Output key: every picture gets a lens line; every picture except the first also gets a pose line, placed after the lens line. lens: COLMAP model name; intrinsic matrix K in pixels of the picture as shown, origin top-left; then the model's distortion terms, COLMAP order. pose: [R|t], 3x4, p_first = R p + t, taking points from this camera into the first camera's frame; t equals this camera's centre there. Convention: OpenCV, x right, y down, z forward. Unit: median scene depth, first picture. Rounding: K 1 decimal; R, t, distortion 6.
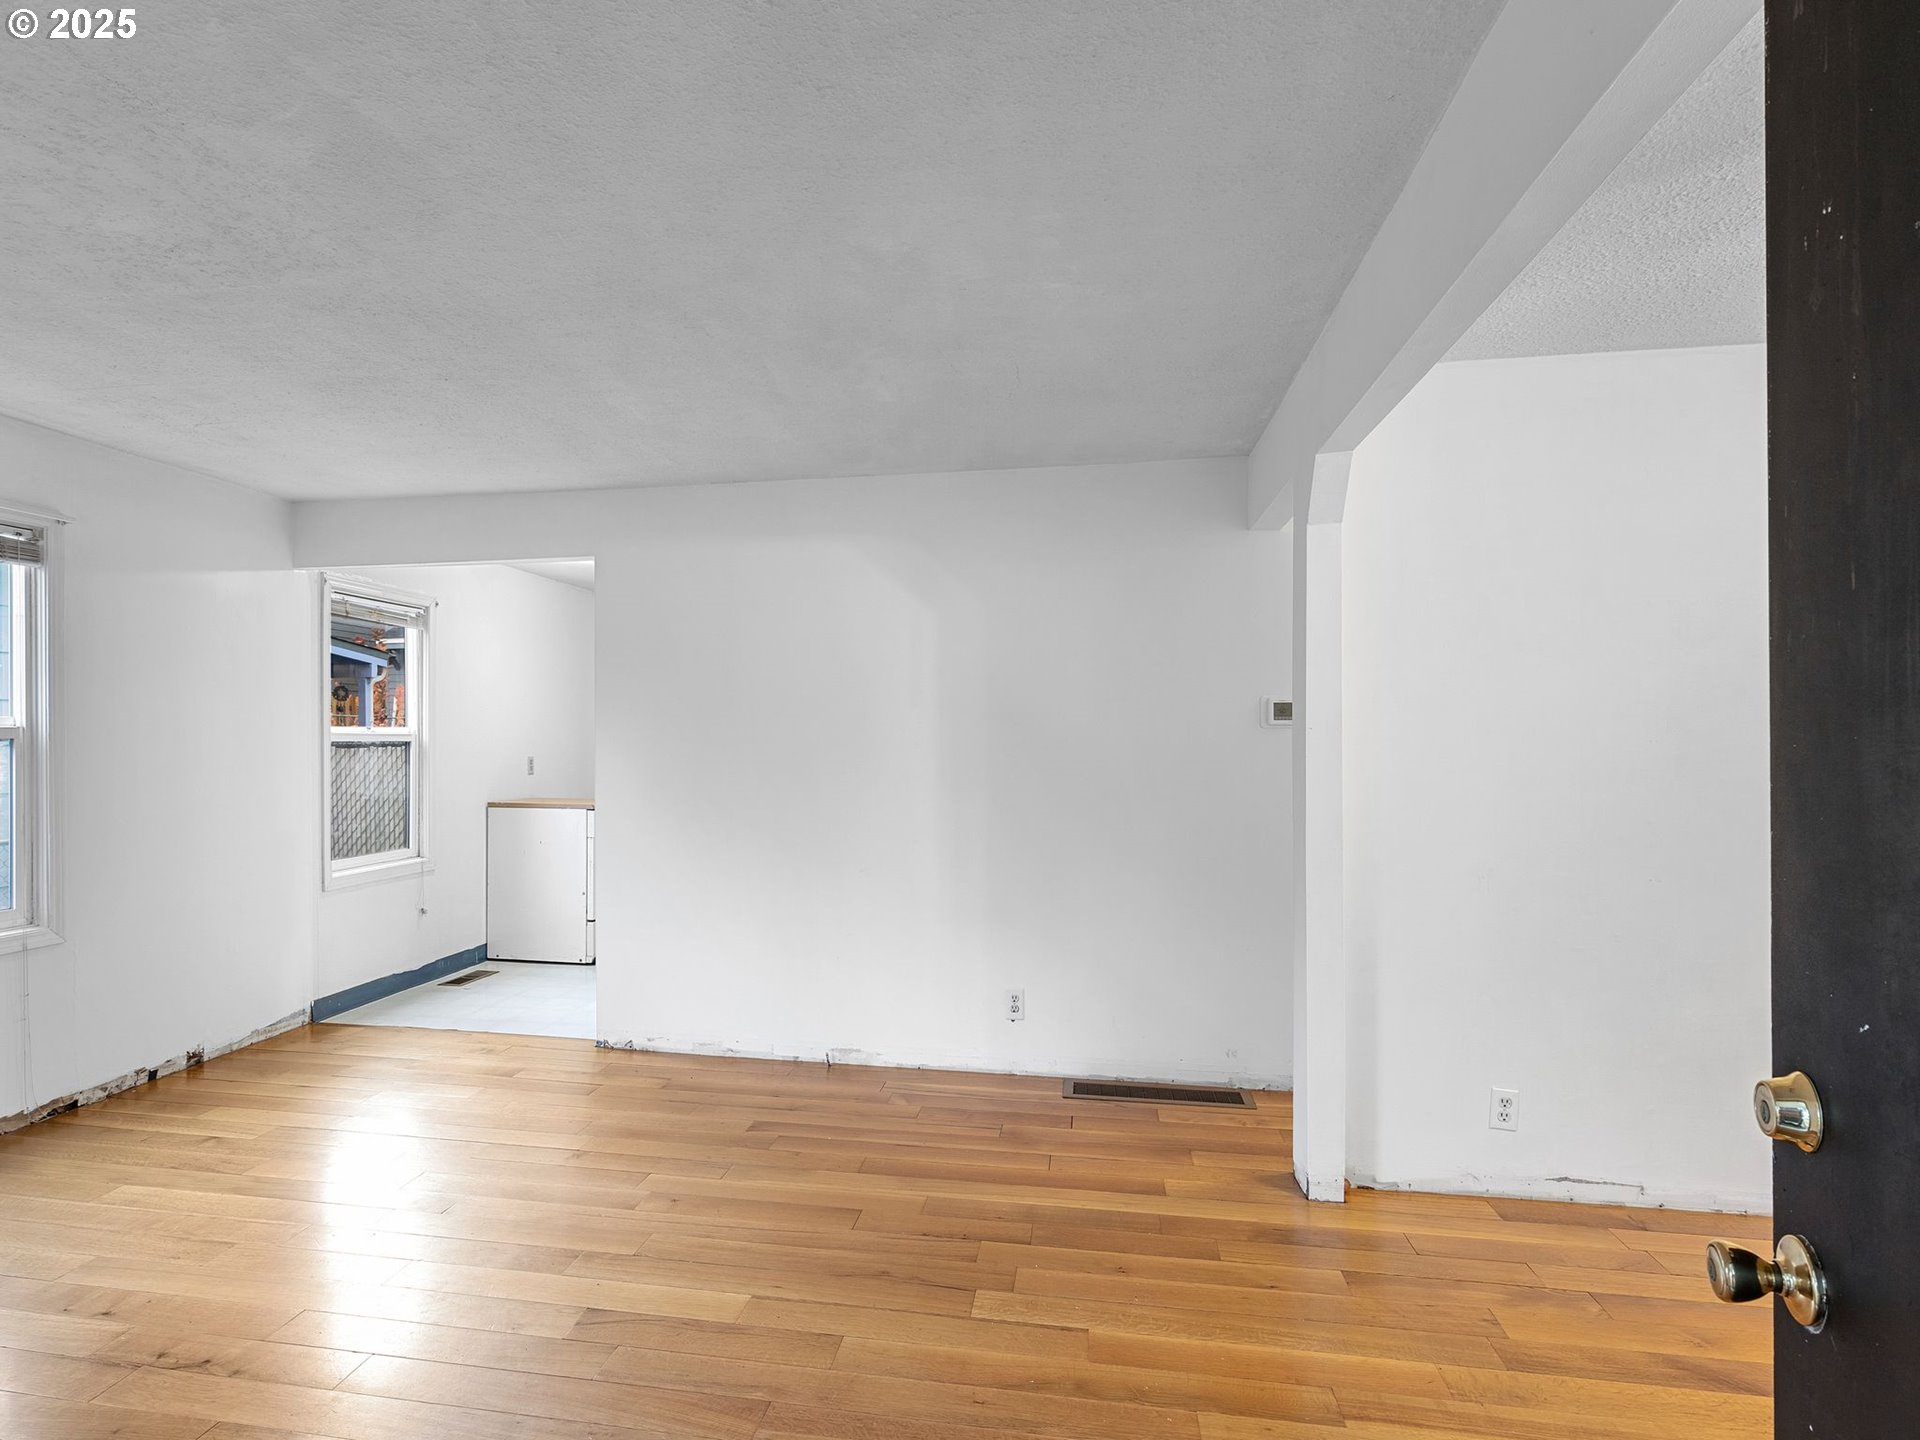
lens RADIAL K [[1117.2, 0, 843.8], [0, 1117.2, 731.4], [0, 0, 1]] dist [-0.007702, 0.007587]
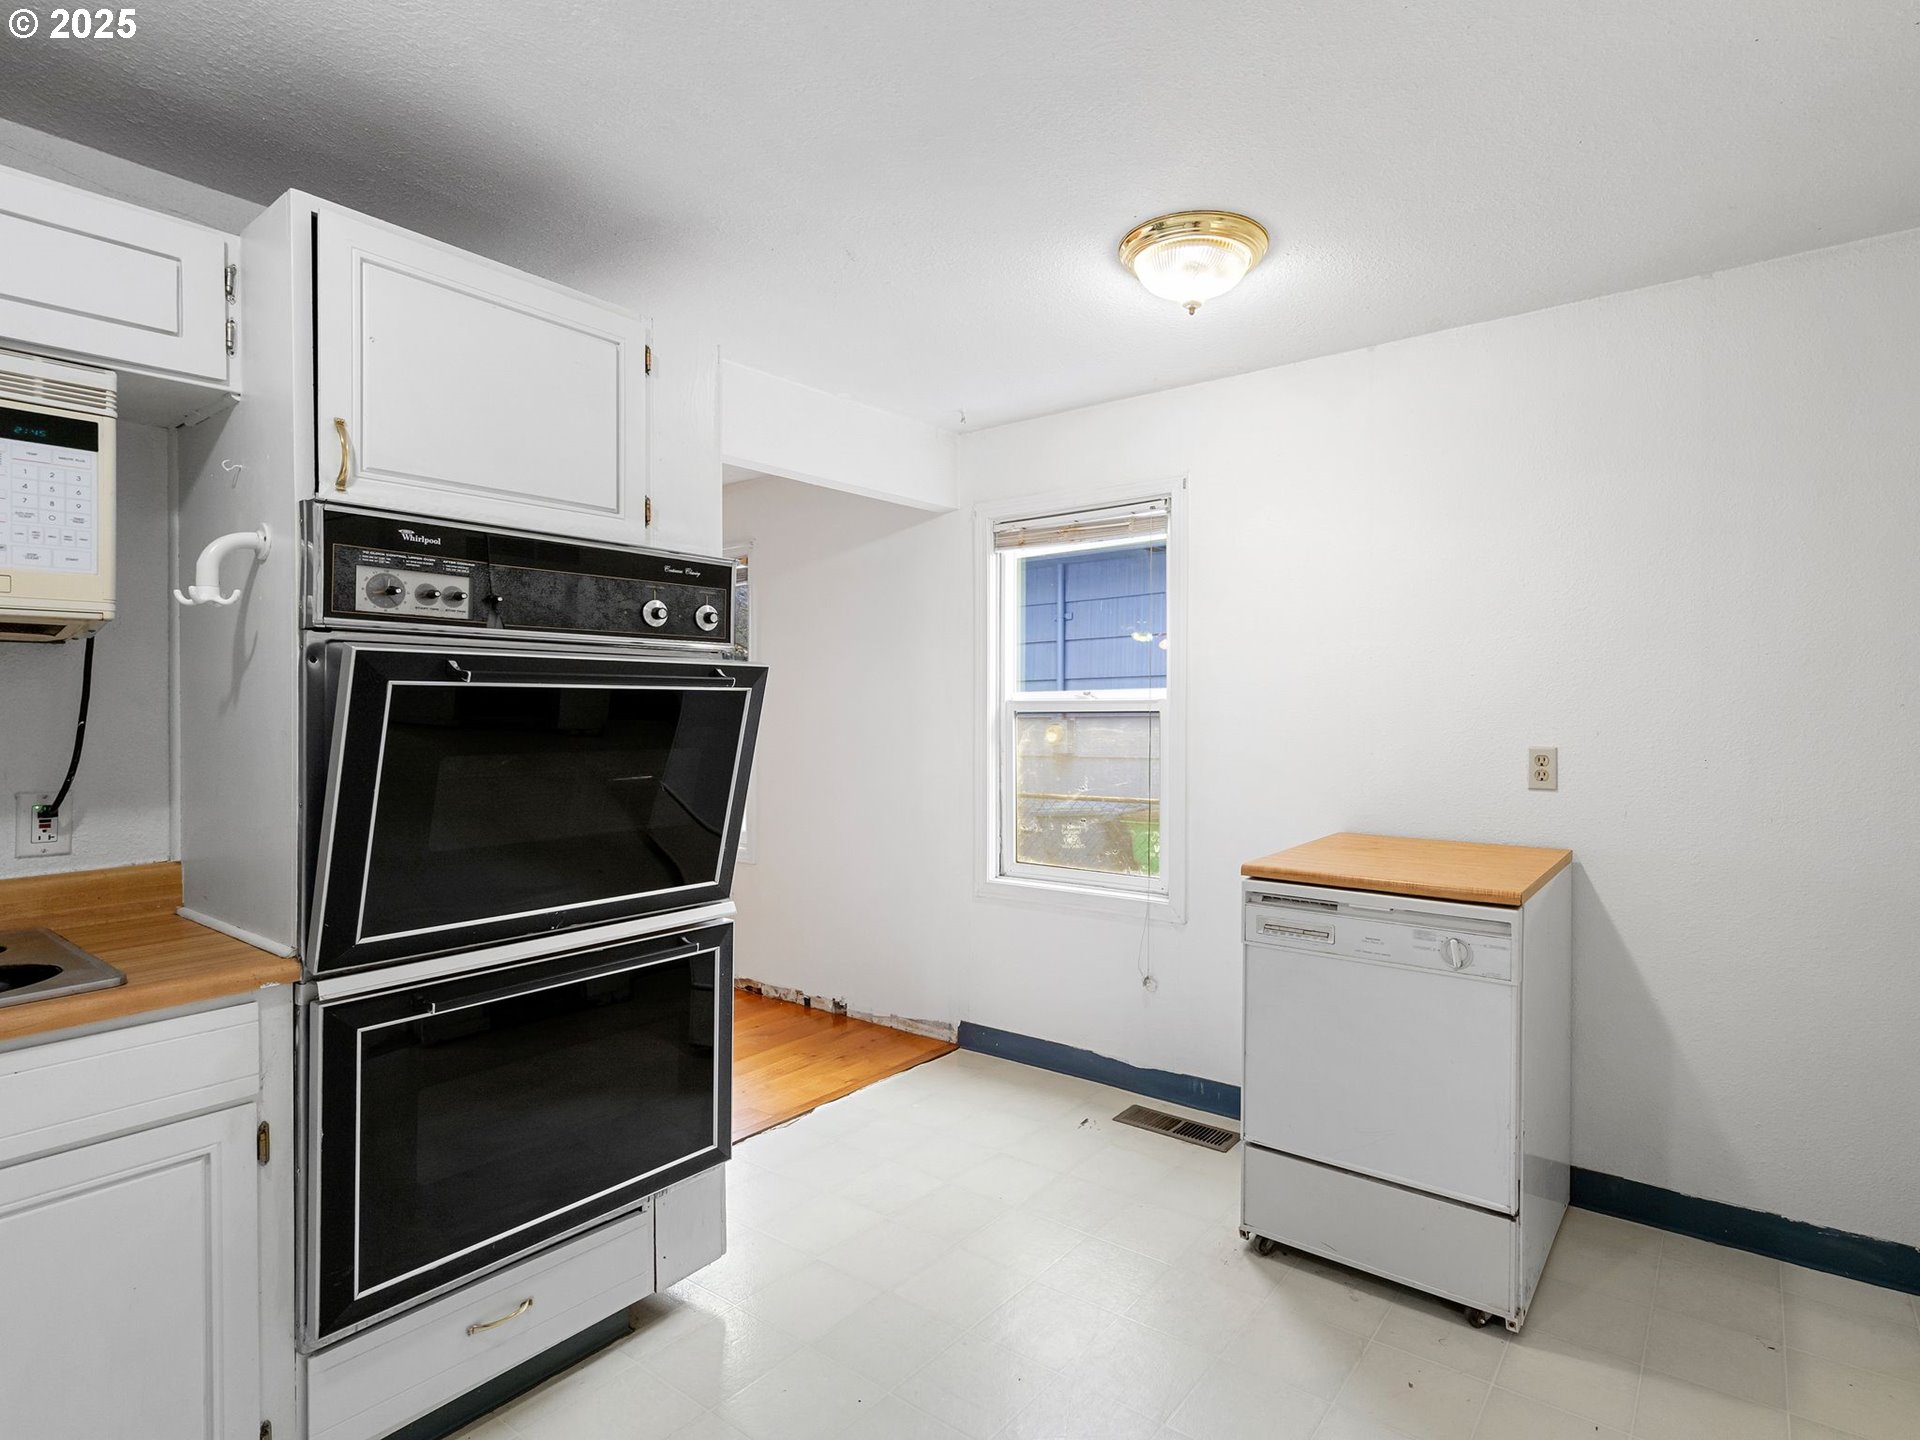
lens RADIAL K [[991.3, 0, 966.7], [0, 991.3, 702.5], [0, 0, 1]] dist [-0.014825, 0.007702]
pose [[-0.417674, 0.003002, -0.908592, 0.237995], [0.016485, 0.999855, -0.004275, 0.006517], [0.908447, -0.016764, -0.417663, 1.580888]]
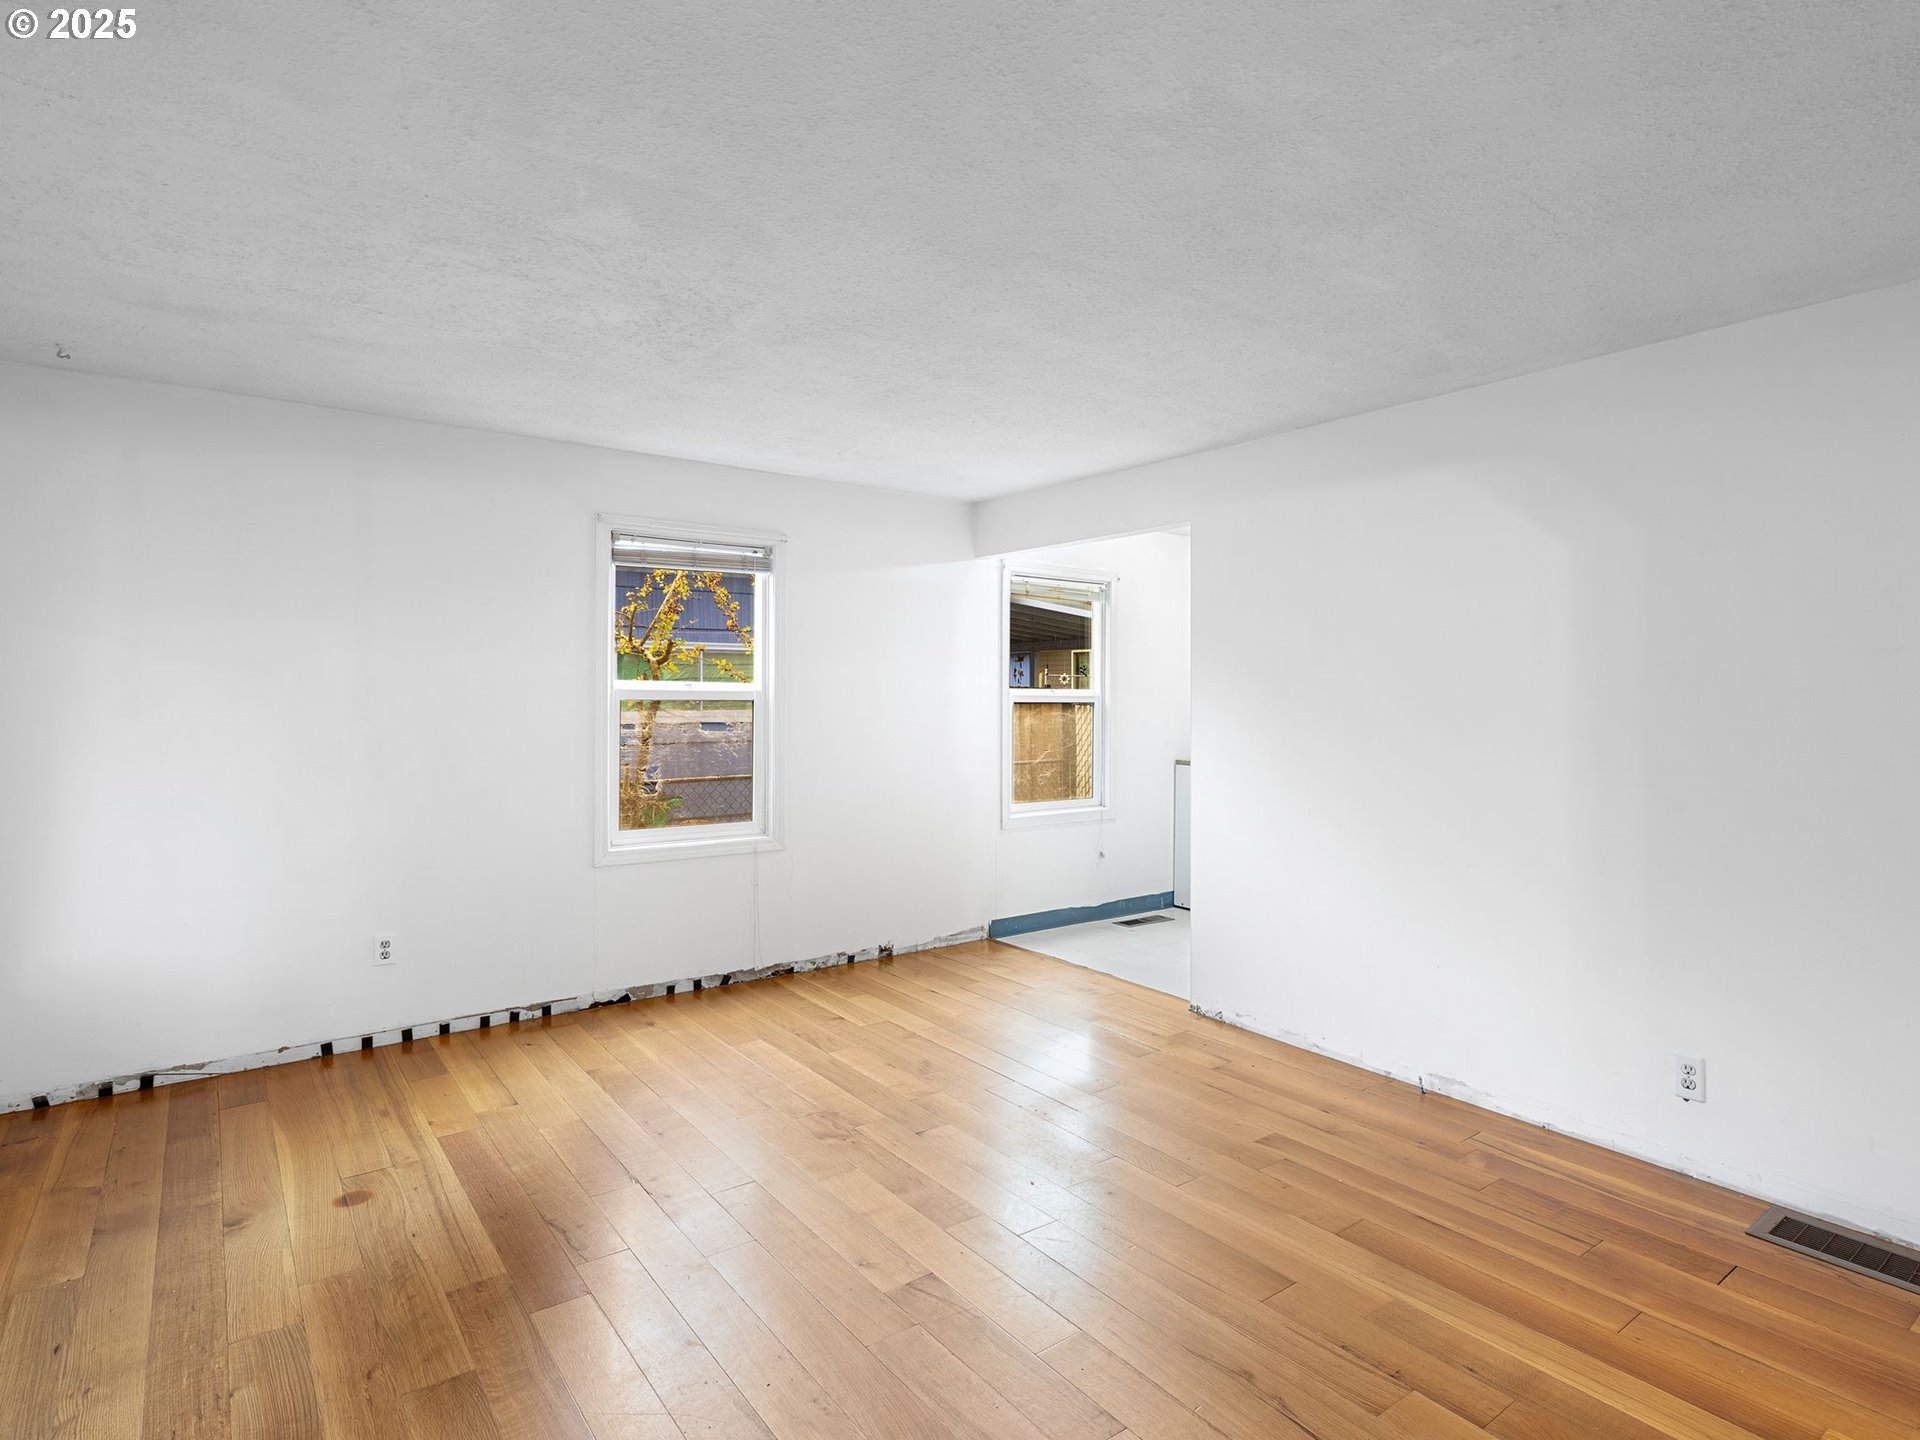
lens RADIAL K [[991.3, 0, 921.7], [0, 991.3, 690.6], [0, 0, 1]] dist [-0.014825, 0.007702]
pose [[0.739259, -0.000077, -0.673422, 0.216791], [-0.000648, 0.999999, -0.000826, -0.003108], [0.673421, 0.001047, 0.739258, 0.203273]]
